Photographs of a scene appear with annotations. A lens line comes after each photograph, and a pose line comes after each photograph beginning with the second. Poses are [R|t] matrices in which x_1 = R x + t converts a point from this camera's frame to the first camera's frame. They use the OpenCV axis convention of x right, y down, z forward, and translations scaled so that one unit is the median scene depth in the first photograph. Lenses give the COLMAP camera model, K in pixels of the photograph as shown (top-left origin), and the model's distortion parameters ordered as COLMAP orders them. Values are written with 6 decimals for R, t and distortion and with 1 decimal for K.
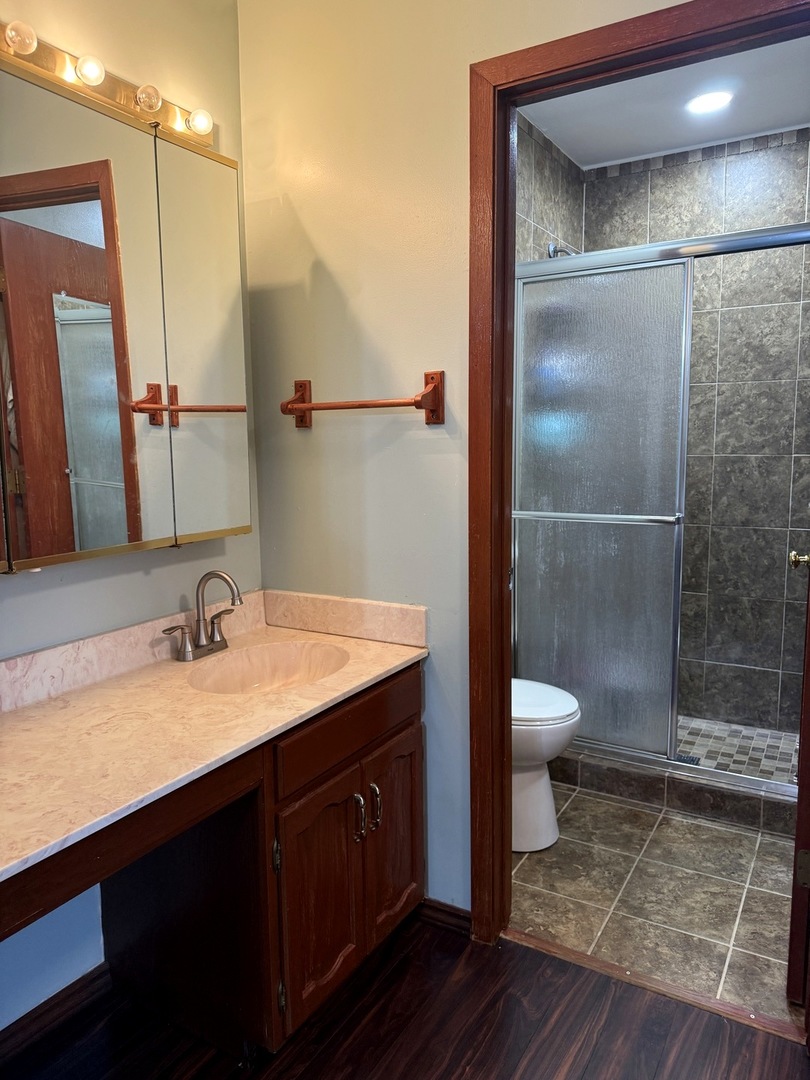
lens RADIAL K [[763.4, 0, 405.0], [0, 763.4, 540.0], [0, 0, 1]] dist [0.109326, -0.141797]
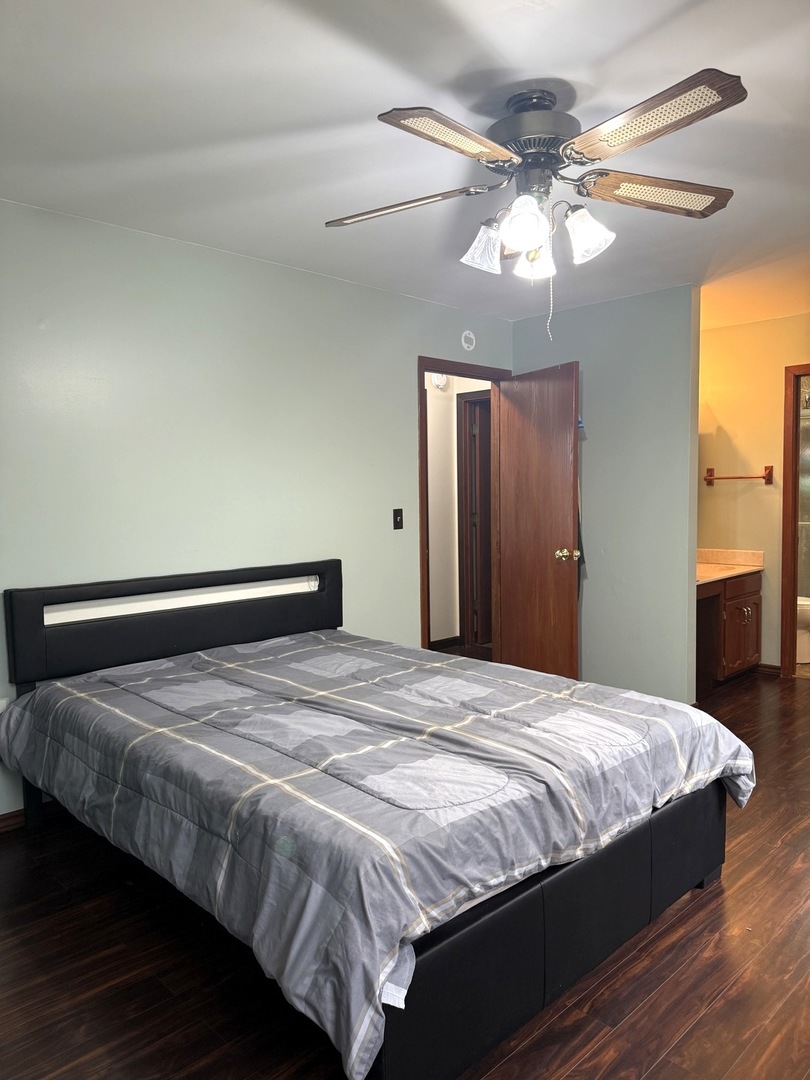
lens RADIAL K [[755.8, 0, 402.3], [0, 755.8, 531.9], [0, 0, 1]] dist [0.069933, -0.060231]
pose [[0.960683, 0.016316, -0.277167, -0.314350], [-0.037939, 0.996622, -0.072831, 0.185605], [0.275043, 0.080483, 0.958057, -1.365644]]
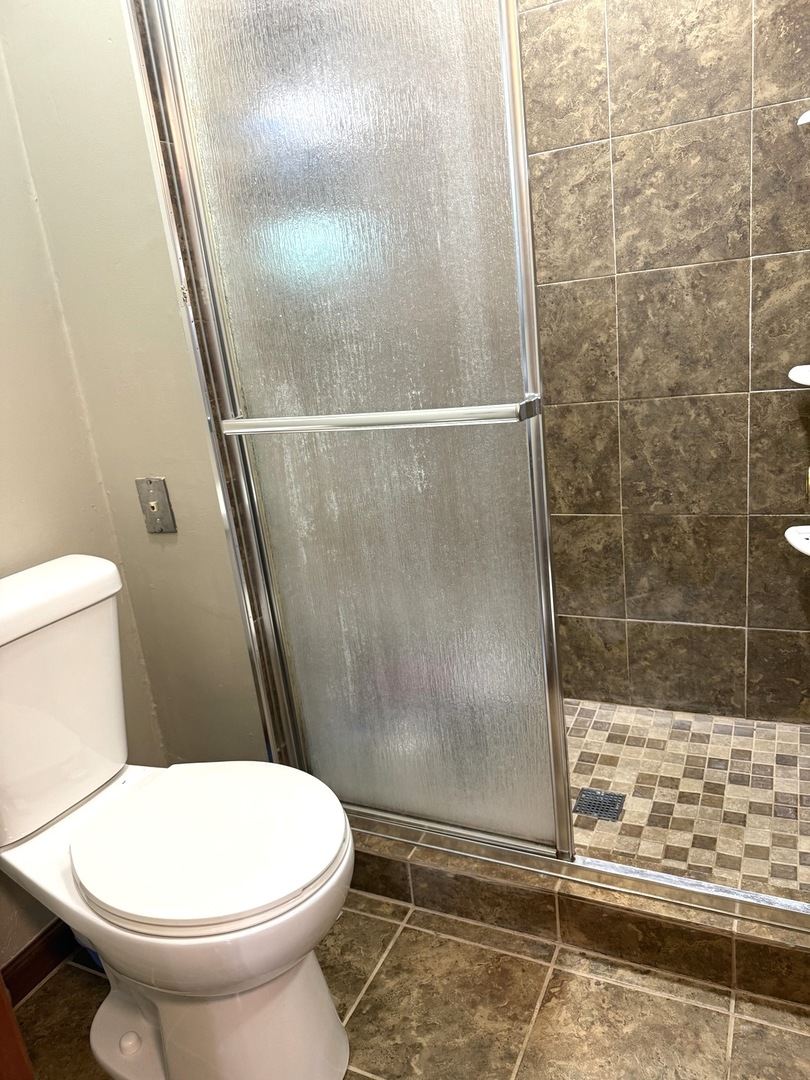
lens RADIAL K [[755.8, 0, 402.3], [0, 755.8, 531.9], [0, 0, 1]] dist [0.069933, -0.060231]
pose [[0.991952, -0.120066, 0.040185, 0.203185], [0.113341, 0.983524, 0.140837, -0.021277], [-0.056432, -0.135149, 0.989217, 0.438038]]
